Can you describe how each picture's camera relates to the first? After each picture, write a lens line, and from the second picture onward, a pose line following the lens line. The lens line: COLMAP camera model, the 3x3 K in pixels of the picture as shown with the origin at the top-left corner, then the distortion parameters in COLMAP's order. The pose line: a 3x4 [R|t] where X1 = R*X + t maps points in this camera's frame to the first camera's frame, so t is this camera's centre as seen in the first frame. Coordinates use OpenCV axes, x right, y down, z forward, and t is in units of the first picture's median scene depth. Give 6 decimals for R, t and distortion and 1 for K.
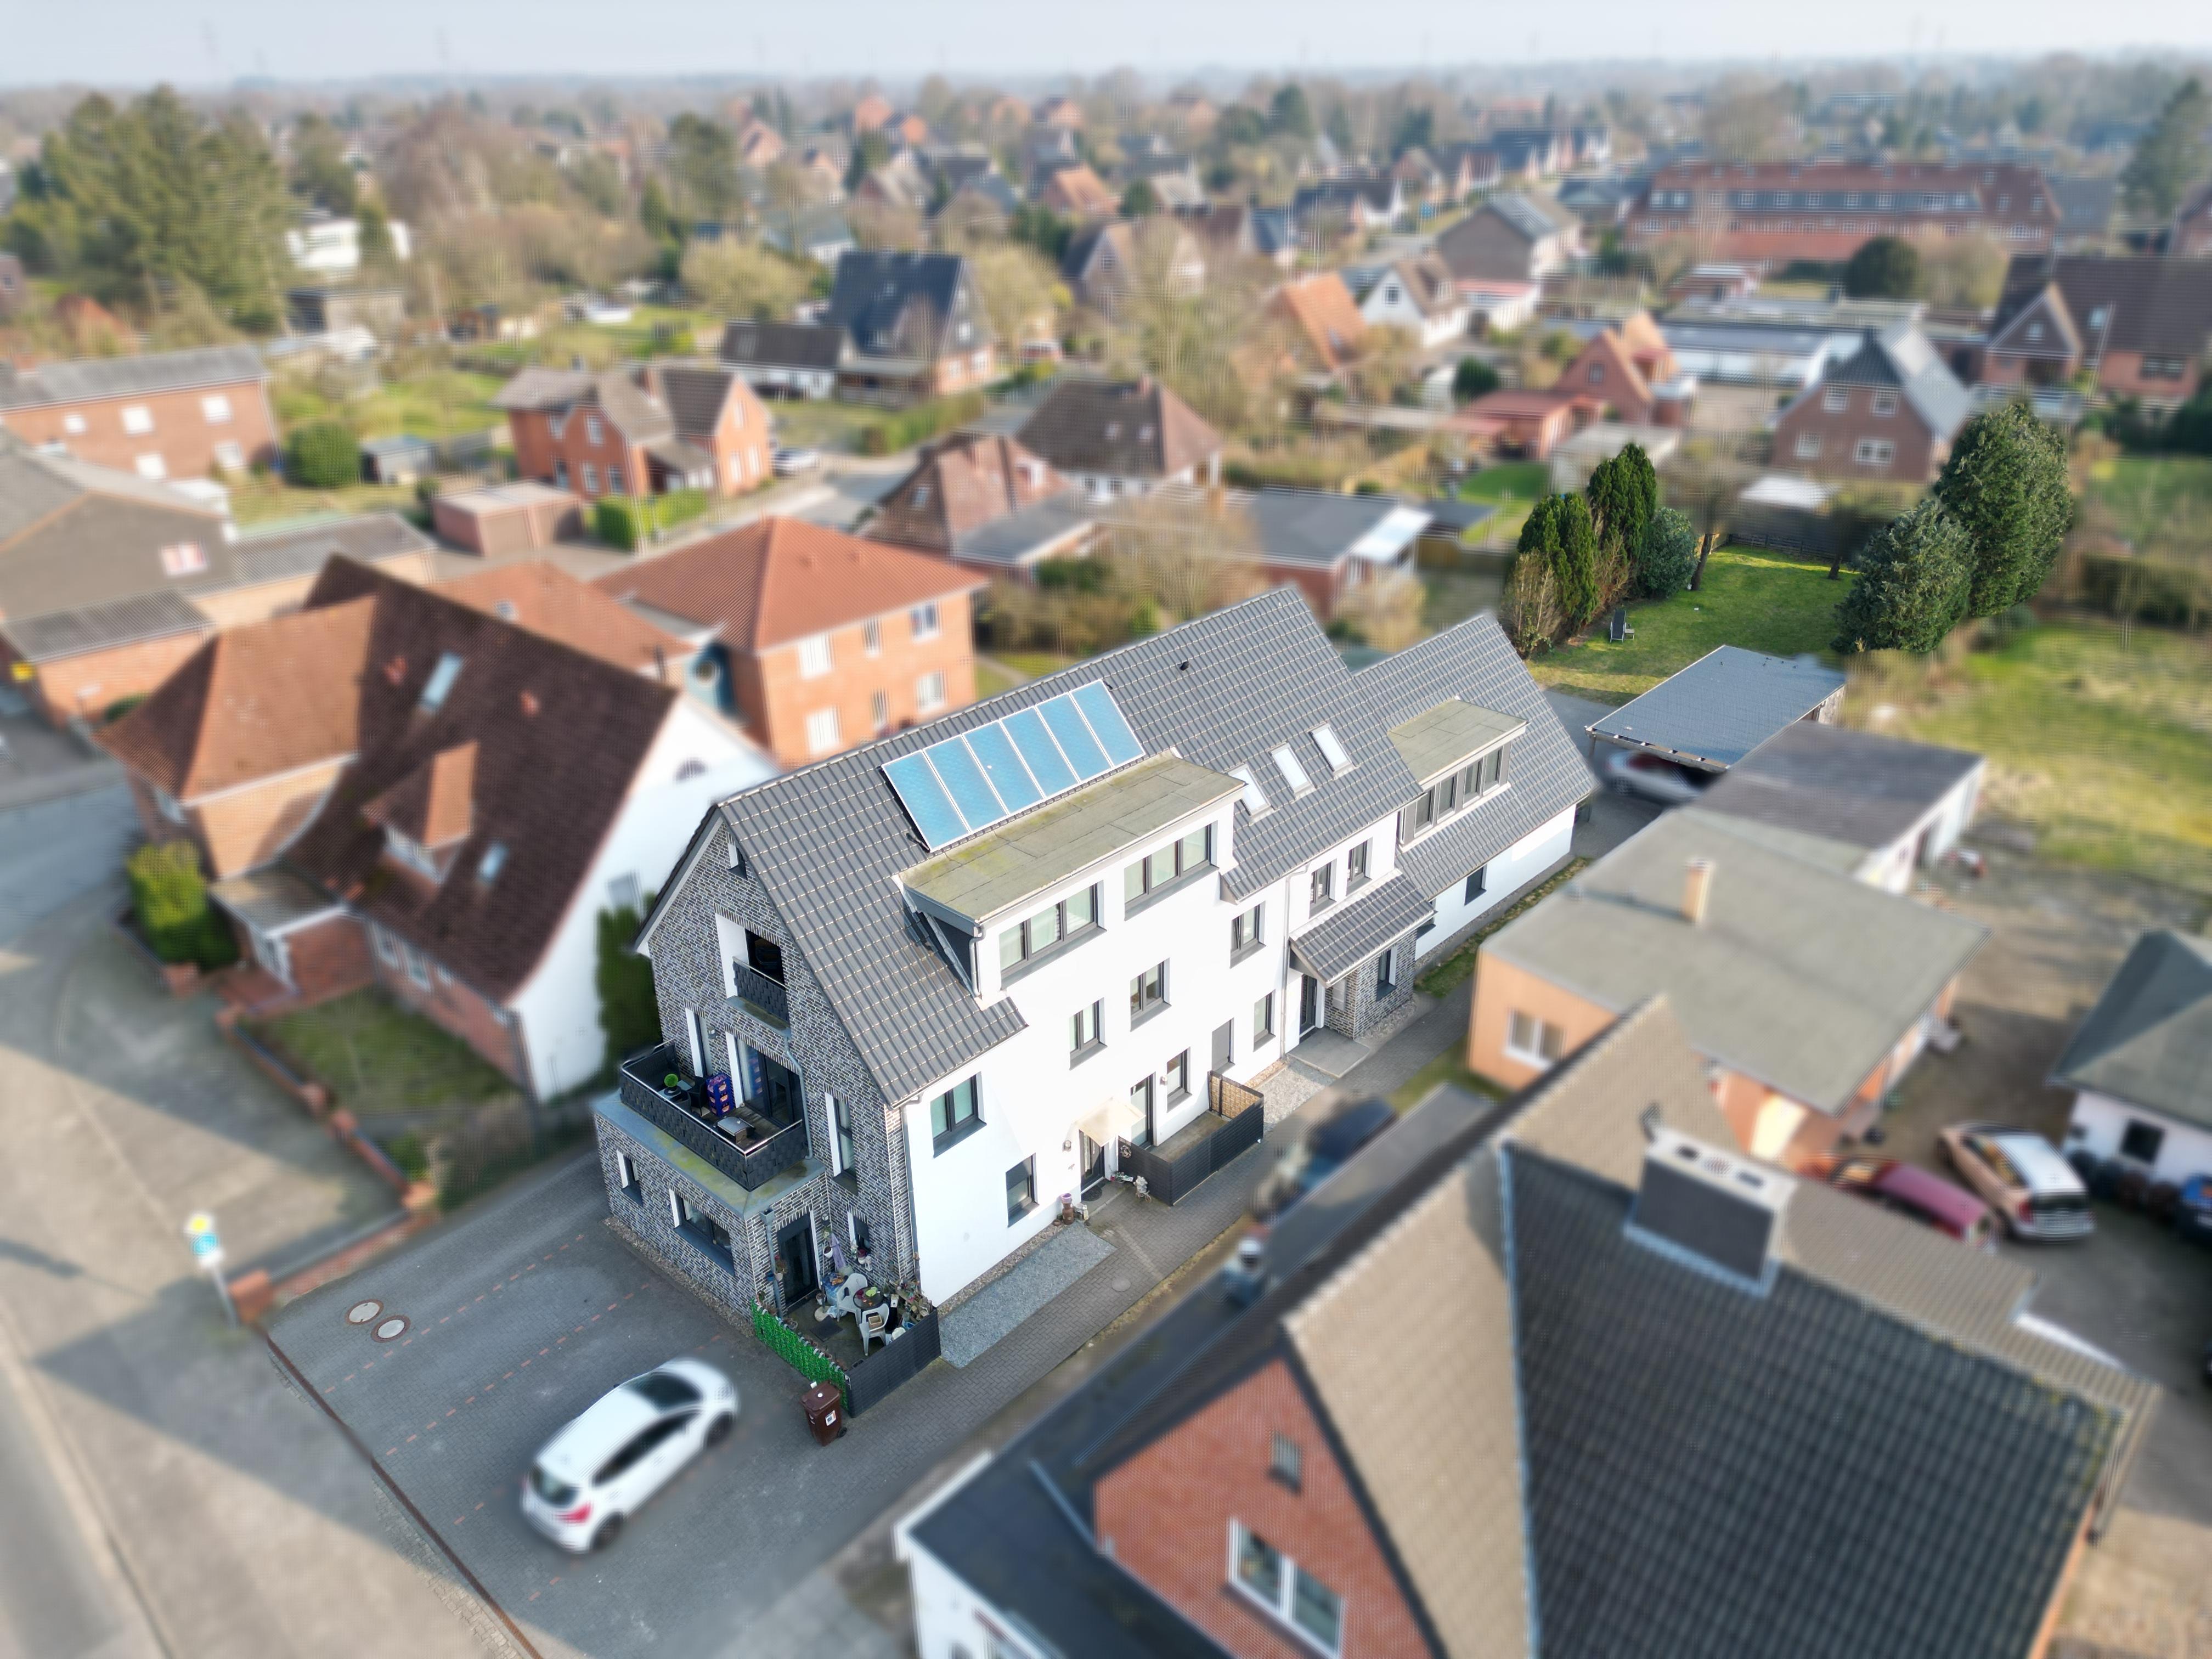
lens RADIAL K [[1540.6, 0, 1106.0], [0, 1540.6, 829.5], [0, 0, 1]] dist [0.077433, -0.068463]
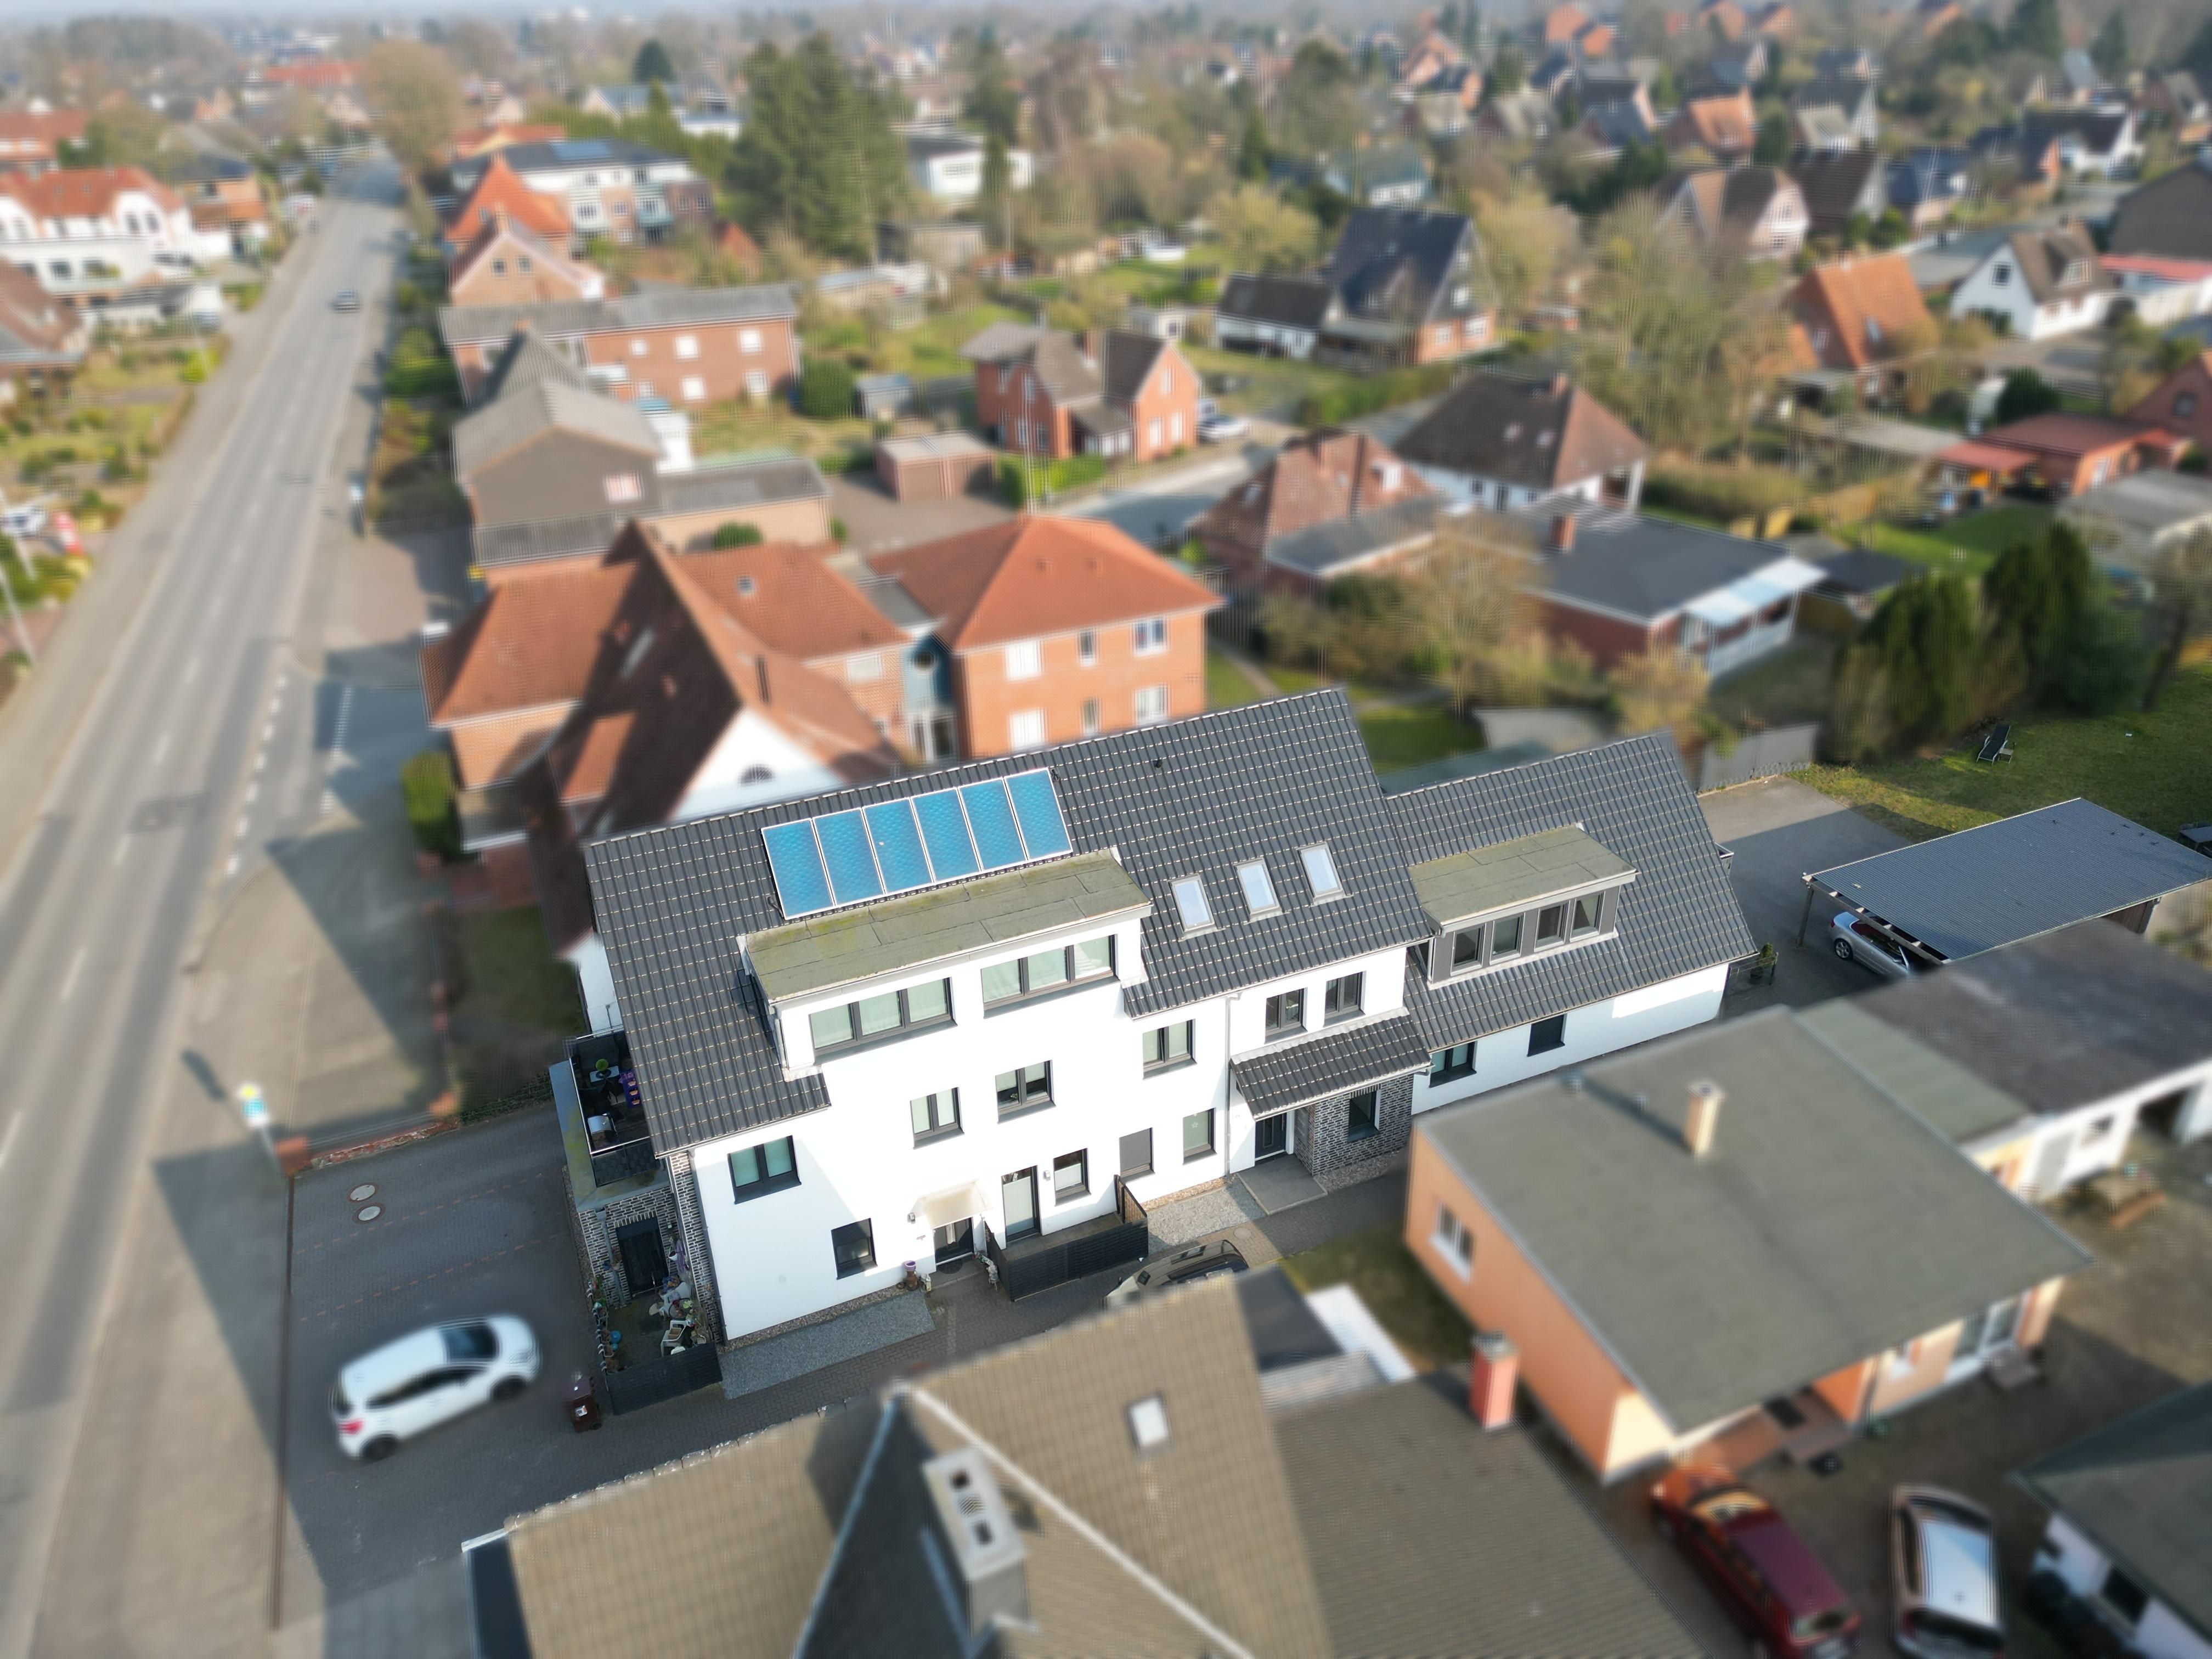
lens RADIAL K [[1540.6, 0, 1106.0], [0, 1540.6, 829.5], [0, 0, 1]] dist [0.077433, -0.068463]
pose [[0.913778, 0.184610, -0.361840, 0.327139], [-0.165435, 0.982673, 0.083573, -0.121772], [0.370999, -0.016506, 0.928486, 0.077542]]
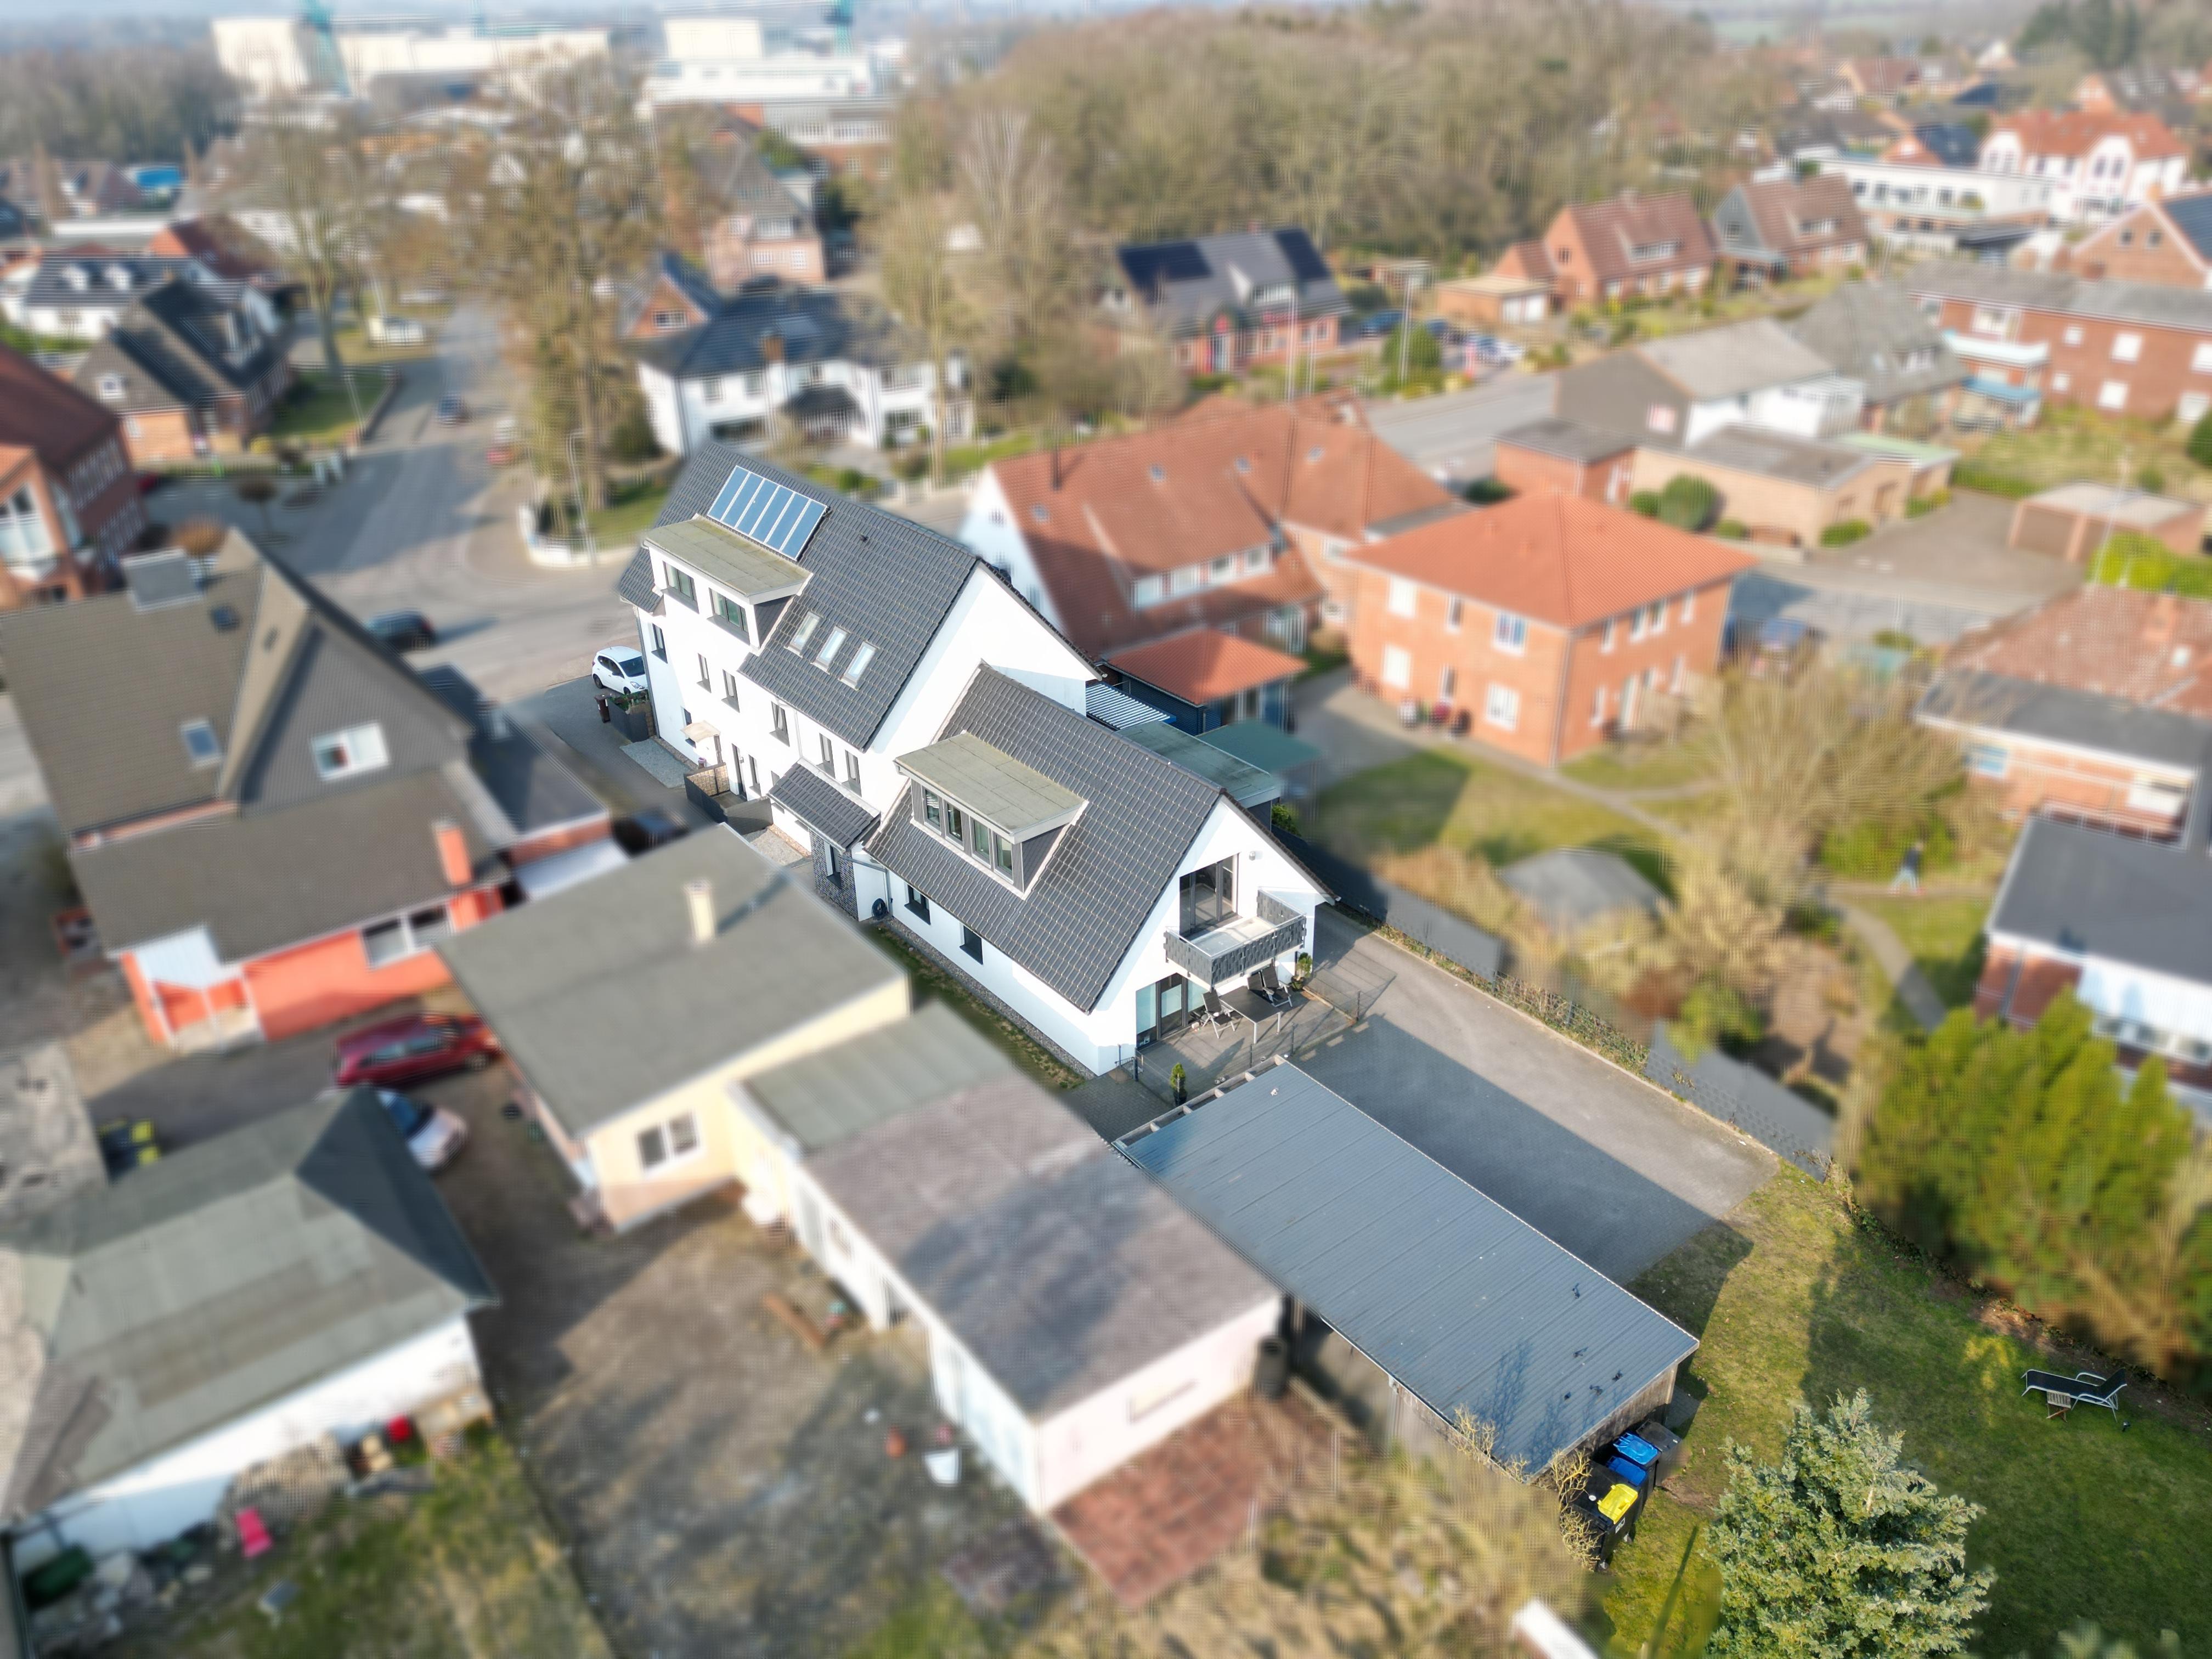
lens RADIAL K [[1540.6, 0, 1106.0], [0, 1540.6, 829.5], [0, 0, 1]] dist [0.077433, -0.068463]
pose [[-0.167480, 0.479550, -0.861384, 1.074349], [-0.411748, 0.759850, 0.503081, -0.565195], [0.895775, 0.438929, 0.070194, 1.035042]]
